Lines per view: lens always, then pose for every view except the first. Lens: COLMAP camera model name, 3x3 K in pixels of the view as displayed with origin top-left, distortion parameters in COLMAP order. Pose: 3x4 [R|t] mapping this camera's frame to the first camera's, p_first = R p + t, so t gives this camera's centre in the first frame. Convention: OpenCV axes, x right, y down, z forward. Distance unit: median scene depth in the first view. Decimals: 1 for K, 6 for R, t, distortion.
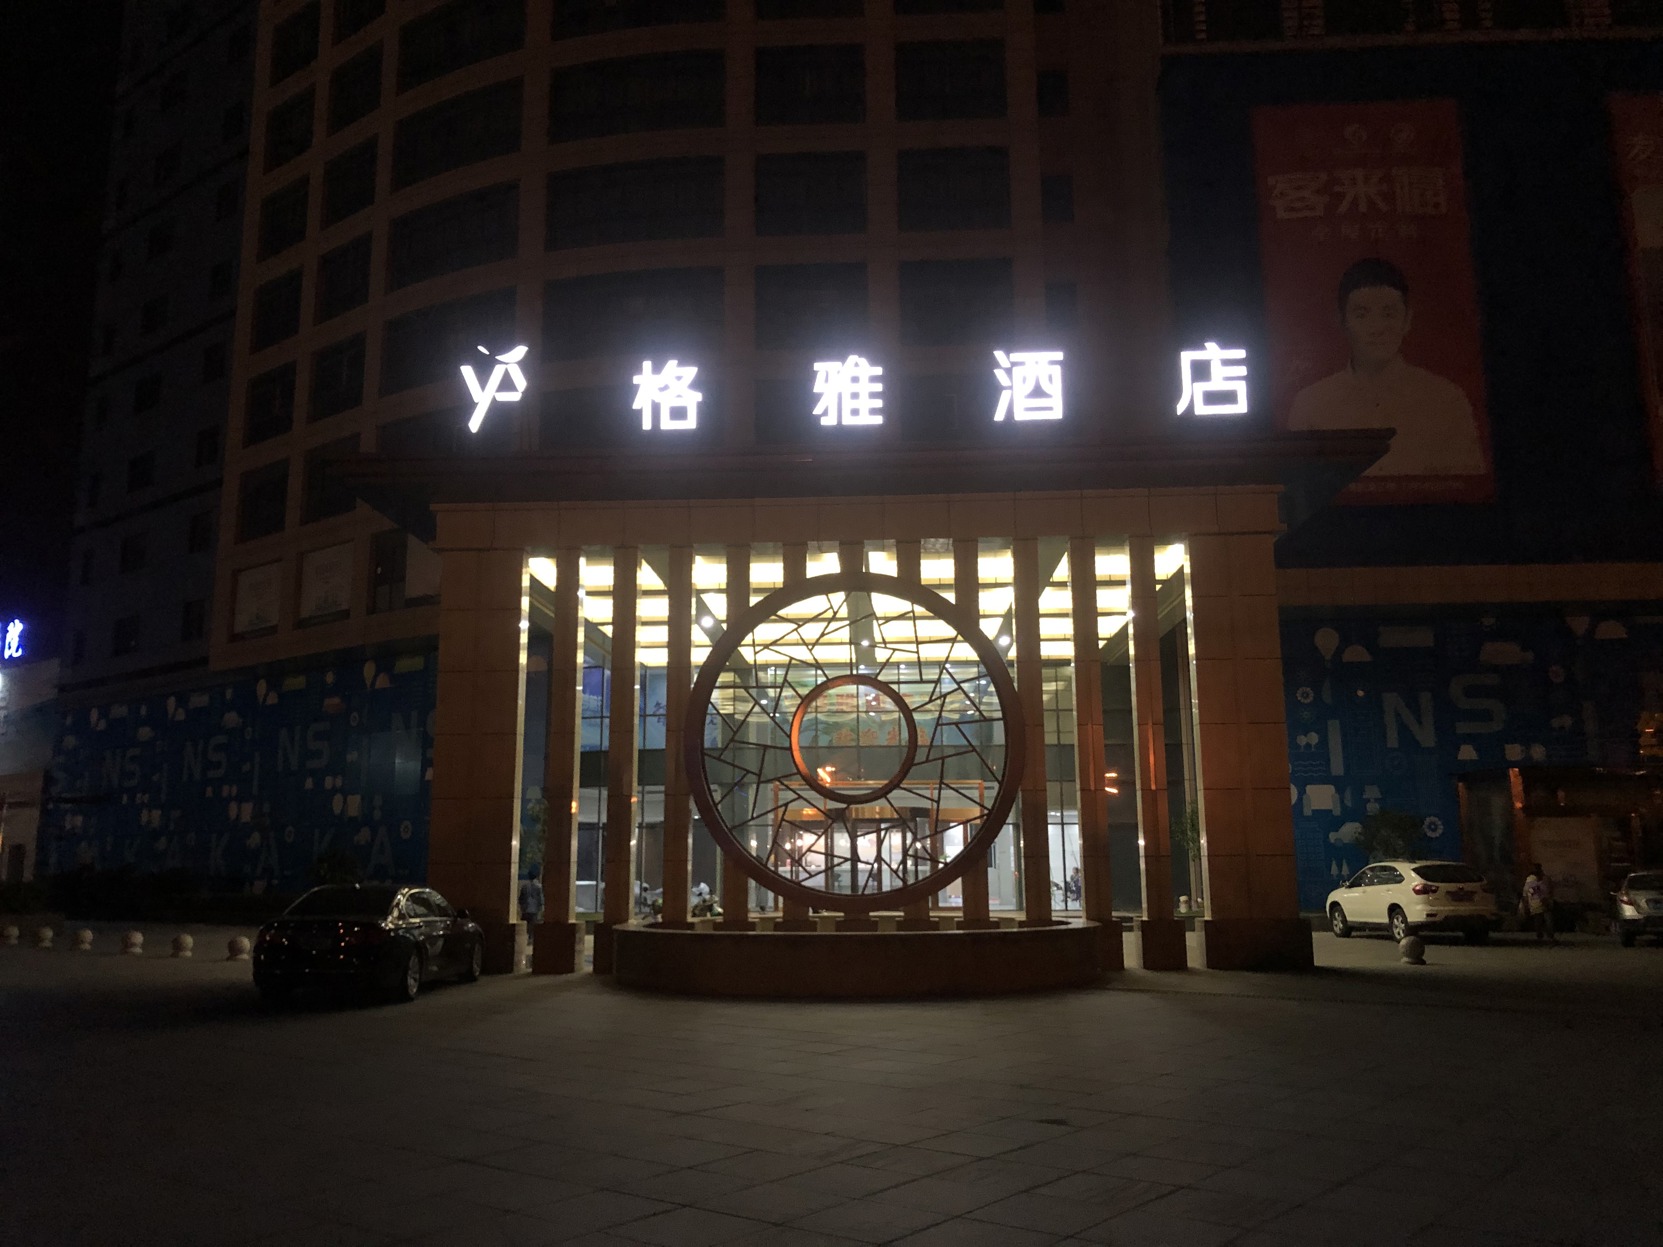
lens RADIAL K [[1311.0, 0, 836.7], [0, 1311.0, 625.2], [0, 0, 1]] dist [0.203810, -0.303618]
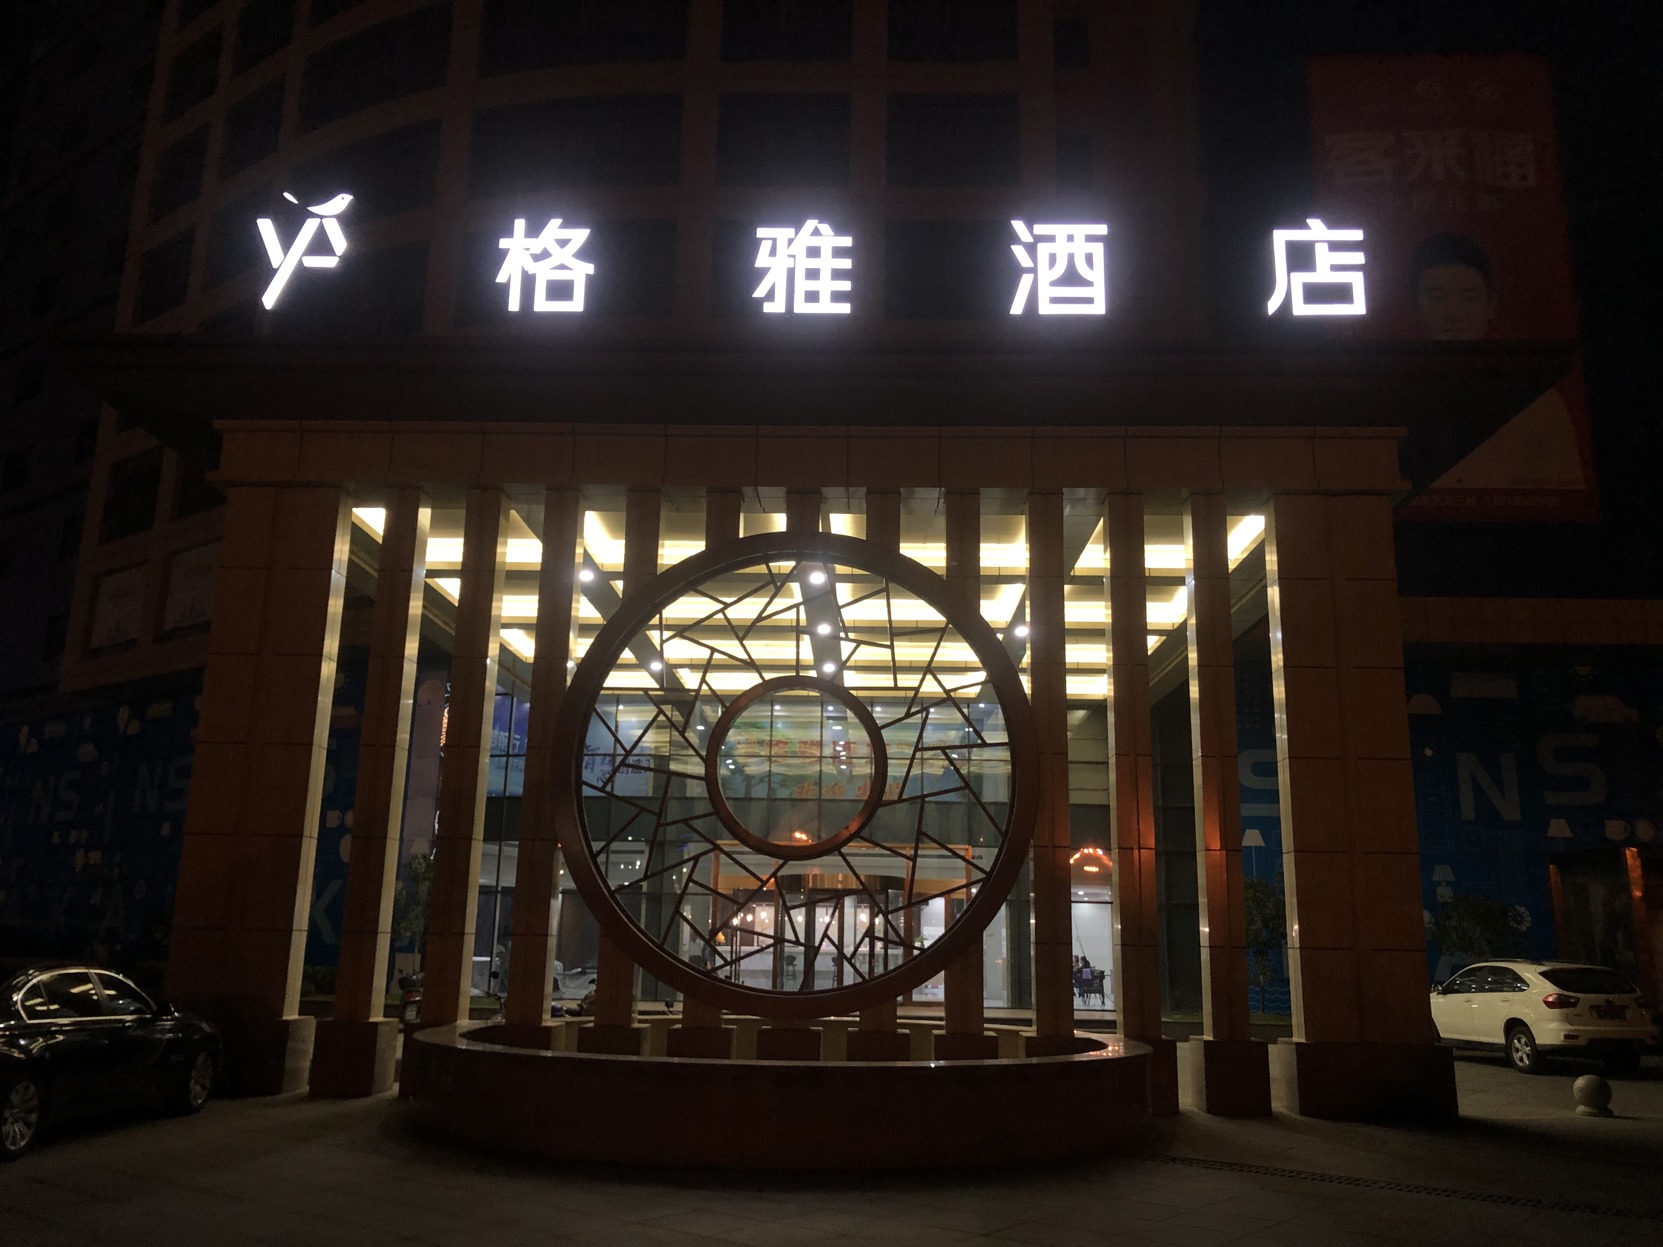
lens RADIAL K [[1359.7, 0, 841.1], [0, 1359.7, 621.4], [0, 0, 1]] dist [0.067262, -0.009557]
pose [[0.999363, 0.032268, 0.015230, 0.022947], [-0.031399, 0.998036, -0.054212, 0.047888], [-0.016950, 0.053699, 0.998413, 0.272298]]
